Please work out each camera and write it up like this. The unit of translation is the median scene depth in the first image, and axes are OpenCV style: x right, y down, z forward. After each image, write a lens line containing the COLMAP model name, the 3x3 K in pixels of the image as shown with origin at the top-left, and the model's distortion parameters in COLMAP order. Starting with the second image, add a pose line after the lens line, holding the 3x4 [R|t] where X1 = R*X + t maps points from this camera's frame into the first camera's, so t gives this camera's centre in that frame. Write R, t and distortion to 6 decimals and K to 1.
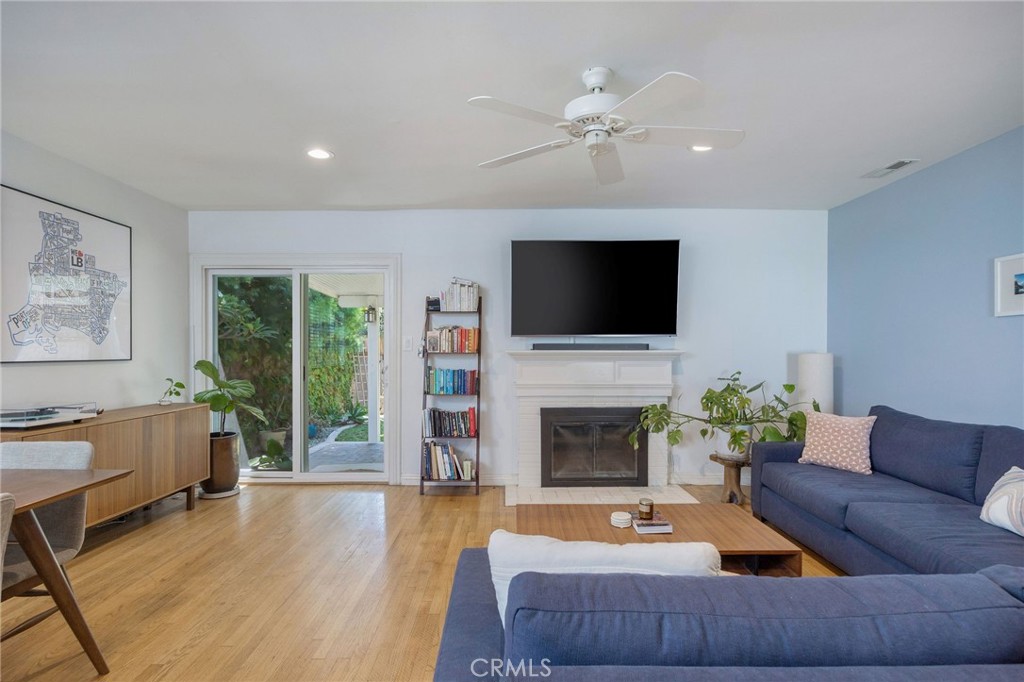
lens RADIAL K [[505.9, 0, 510.2], [0, 505.9, 353.2], [0, 0, 1]] dist [-0.004023, -0.000287]
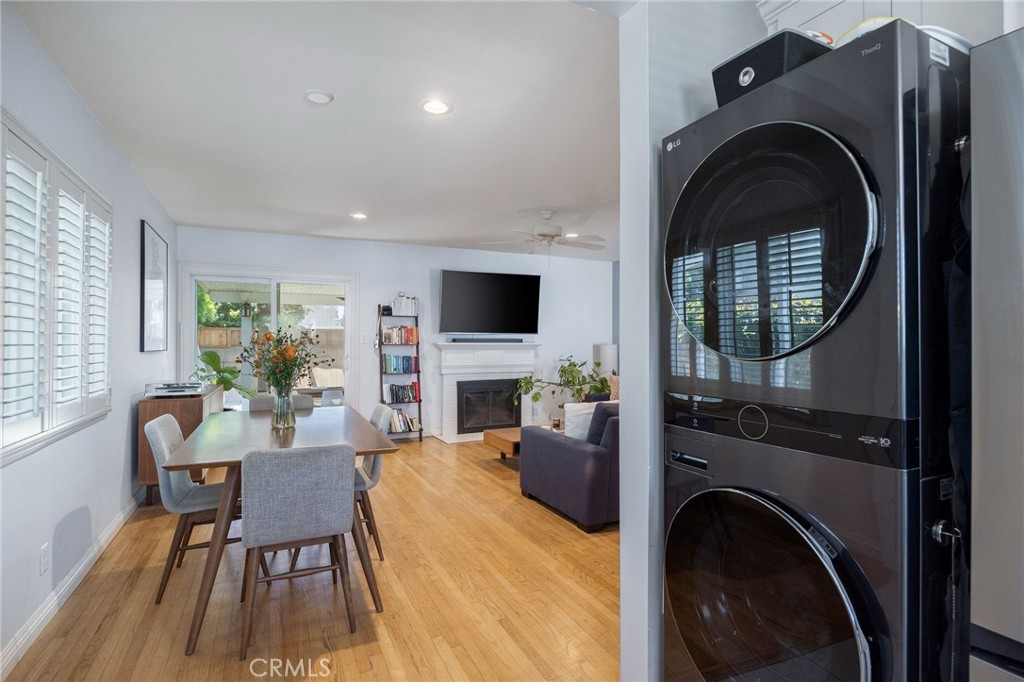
lens RADIAL K [[507.8, 0, 509.5], [0, 507.8, 340.6], [0, 0, 1]] dist [-0.001900, -0.000053]
pose [[0.898560, 0.002848, 0.438841, -0.469781], [0.001855, 0.999945, -0.010286, 0.003561], [-0.438846, 0.010057, 0.898506, -0.426300]]
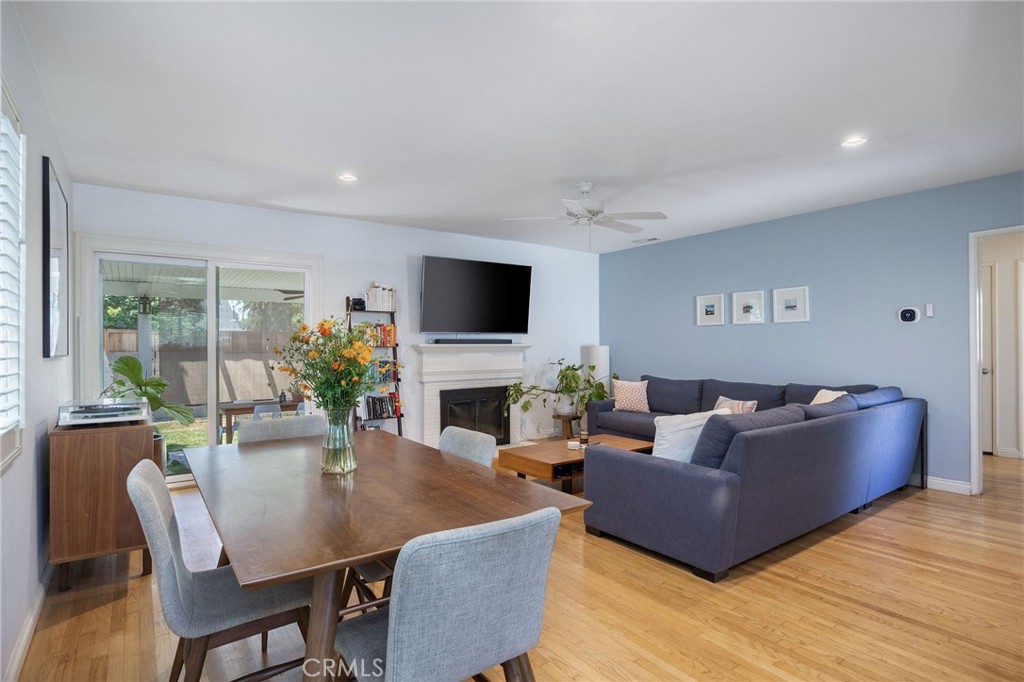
lens RADIAL K [[527.5, 0, 511.4], [0, 527.5, 346.4], [0, 0, 1]] dist [-0.004405, -0.001321]
pose [[0.804116, -0.004459, 0.594456, -0.584404], [0.009721, 0.999937, -0.005650, 0.008657], [-0.594393, 0.010322, 0.804108, -0.155406]]
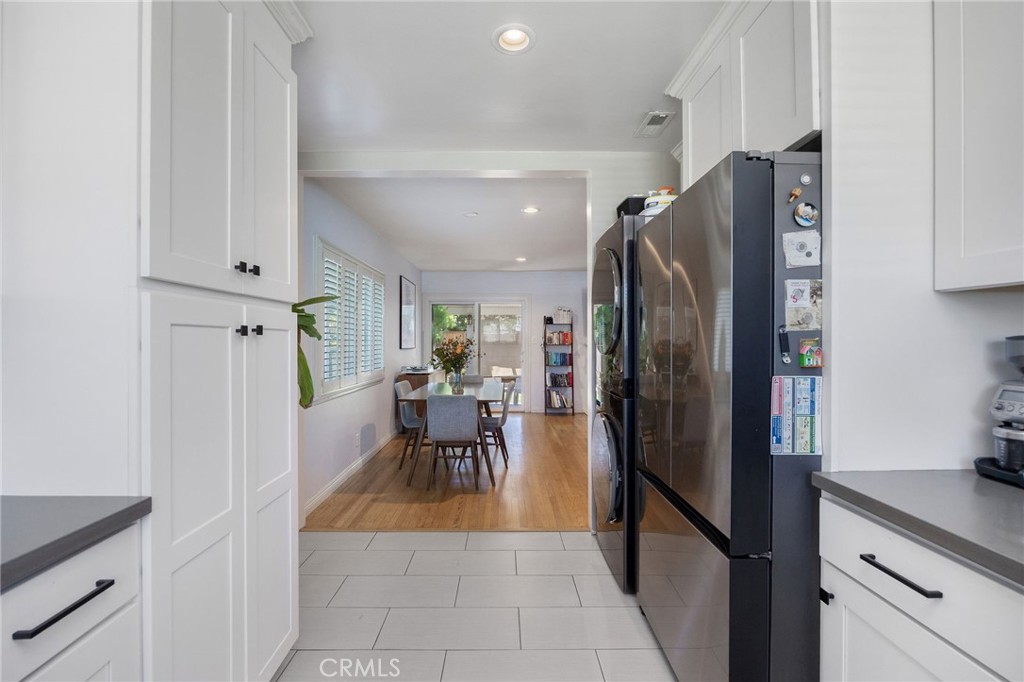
lens RADIAL K [[466.2, 0, 512.0], [0, 466.2, 341.0], [0, 0, 1]] dist [0.000927, 0.000164]
pose [[0.999720, -0.000082, 0.023673, -0.343246], [0.000260, 0.999972, -0.007493, -0.001216], [-0.023672, 0.007497, 0.999692, -0.820202]]
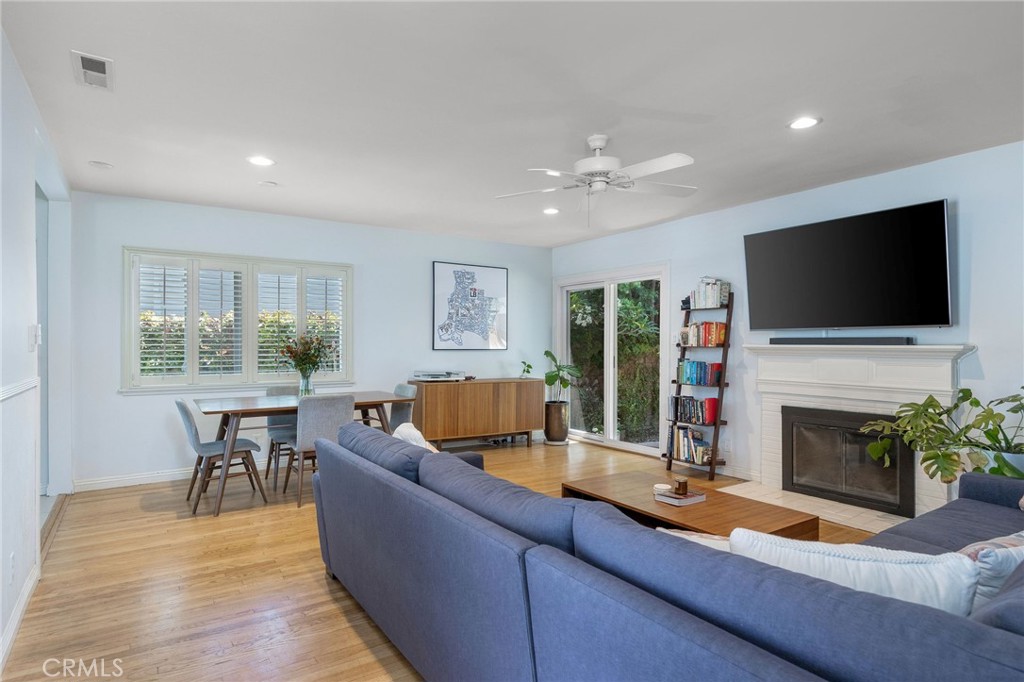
lens RADIAL K [[556.5, 0, 511.9], [0, 556.5, 344.3], [0, 0, 1]] dist [0.001428, 0.000300]
pose [[0.559636, 0.004264, -0.828727, 0.651948], [-0.008216, 0.999966, -0.000403, -0.002059], [0.828698, 0.007034, 0.559652, -0.001288]]
